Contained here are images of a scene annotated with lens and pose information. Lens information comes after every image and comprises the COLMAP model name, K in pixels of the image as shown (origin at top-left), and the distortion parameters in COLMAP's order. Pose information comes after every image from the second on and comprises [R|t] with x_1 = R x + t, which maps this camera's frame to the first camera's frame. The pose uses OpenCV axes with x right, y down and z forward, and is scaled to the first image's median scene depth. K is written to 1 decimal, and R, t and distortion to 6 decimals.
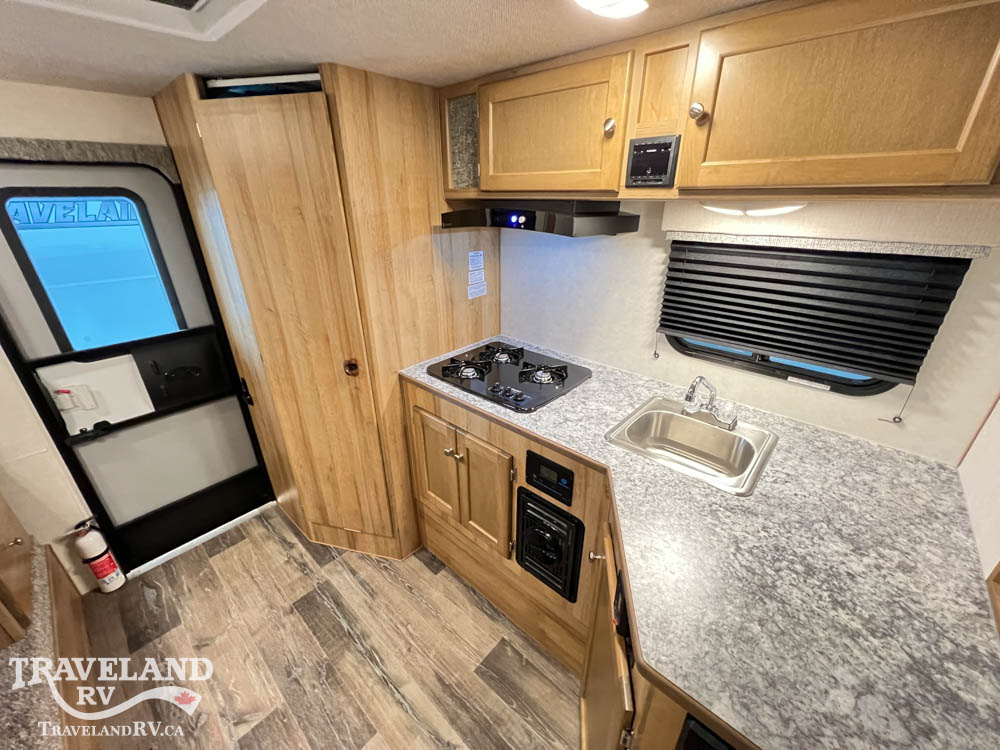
lens RADIAL K [[398.8, 0, 498.3], [0, 398.8, 373.5], [0, 0, 1]] dist [-0.001305, 0.000736]
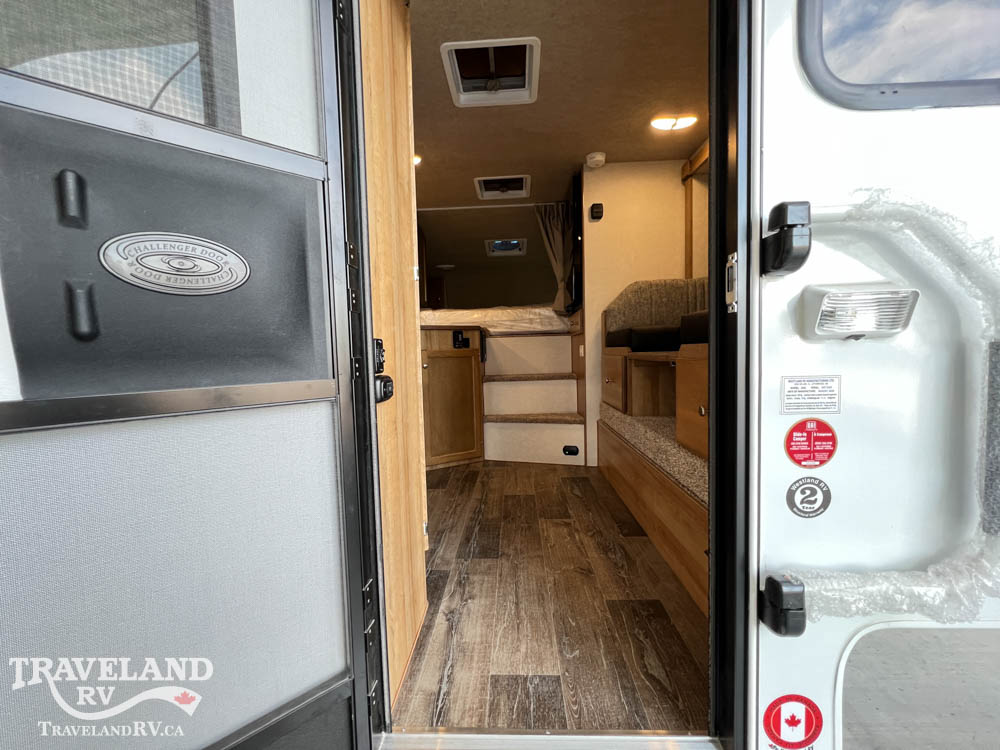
lens RADIAL K [[398.8, 0, 498.3], [0, 398.8, 373.5], [0, 0, 1]] dist [-0.001305, 0.000736]
pose [[-0.638492, -0.019405, 0.769384, -1.350474], [0.343987, 0.887078, 0.307840, -0.055125], [-0.688477, 0.461212, -0.559717, 1.490710]]
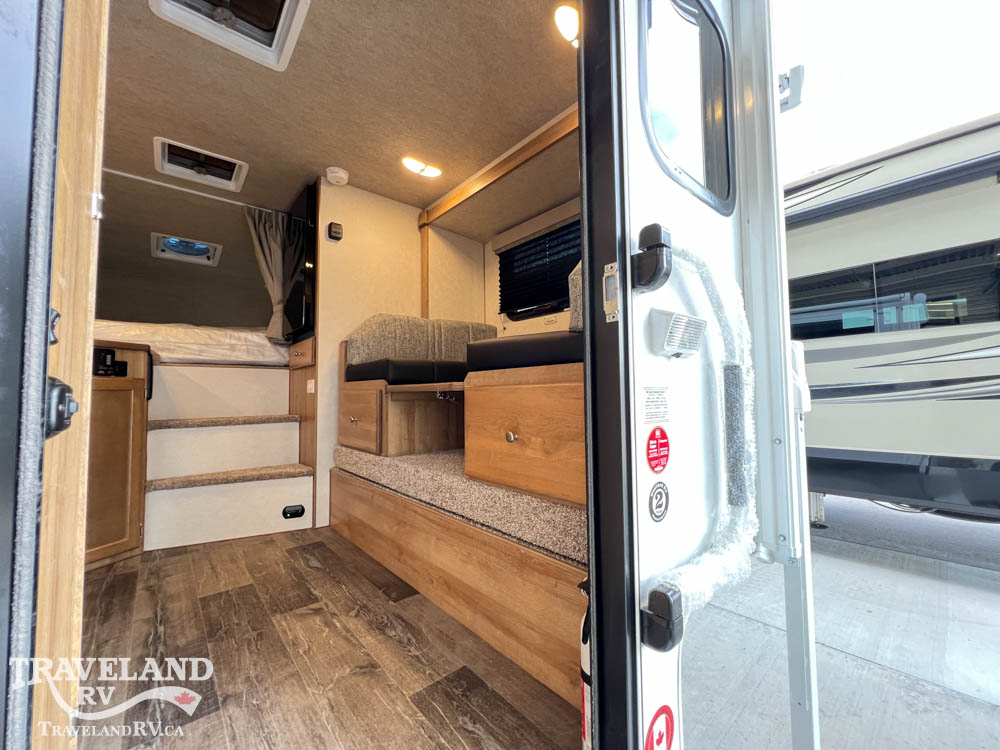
lens RADIAL K [[398.8, 0, 498.3], [0, 398.8, 373.5], [0, 0, 1]] dist [-0.001305, 0.000736]
pose [[-0.991508, 0.022975, 0.127996, -1.100430], [0.068036, 0.930463, 0.360015, -0.001648], [-0.110824, 0.365666, -0.924125, 1.471451]]
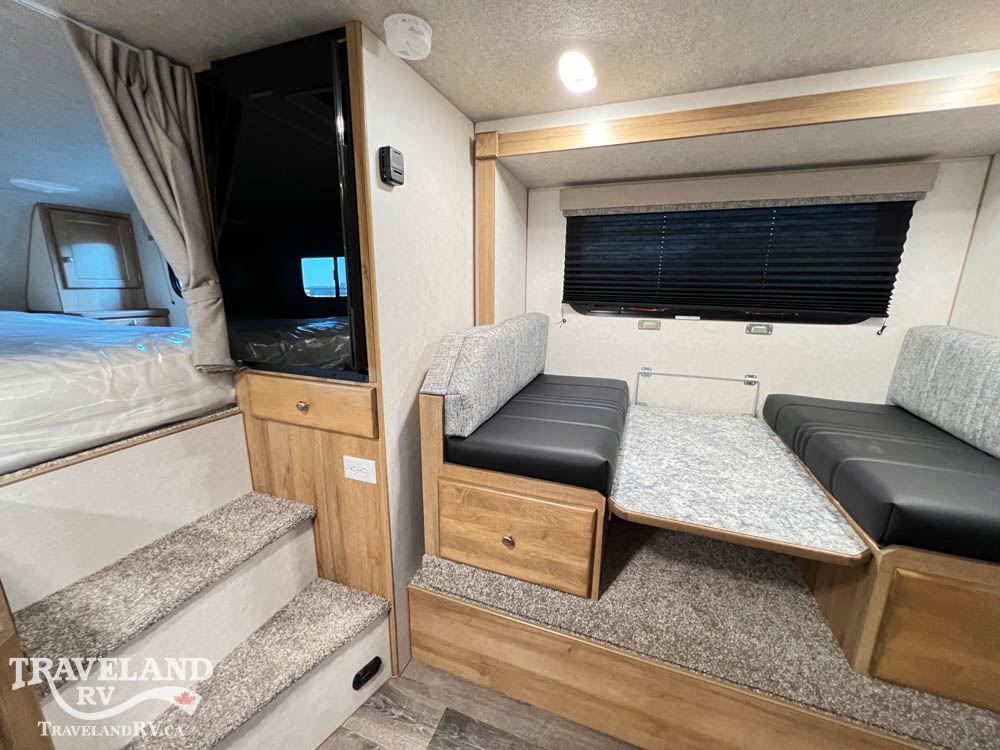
lens RADIAL K [[398.8, 0, 498.3], [0, 398.8, 373.5], [0, 0, 1]] dist [-0.001305, 0.000736]
pose [[-0.931848, 0.077969, -0.354372, -0.199587], [-0.152651, 0.801768, 0.577811, -0.150075], [0.329176, 0.592527, -0.735224, 0.770430]]
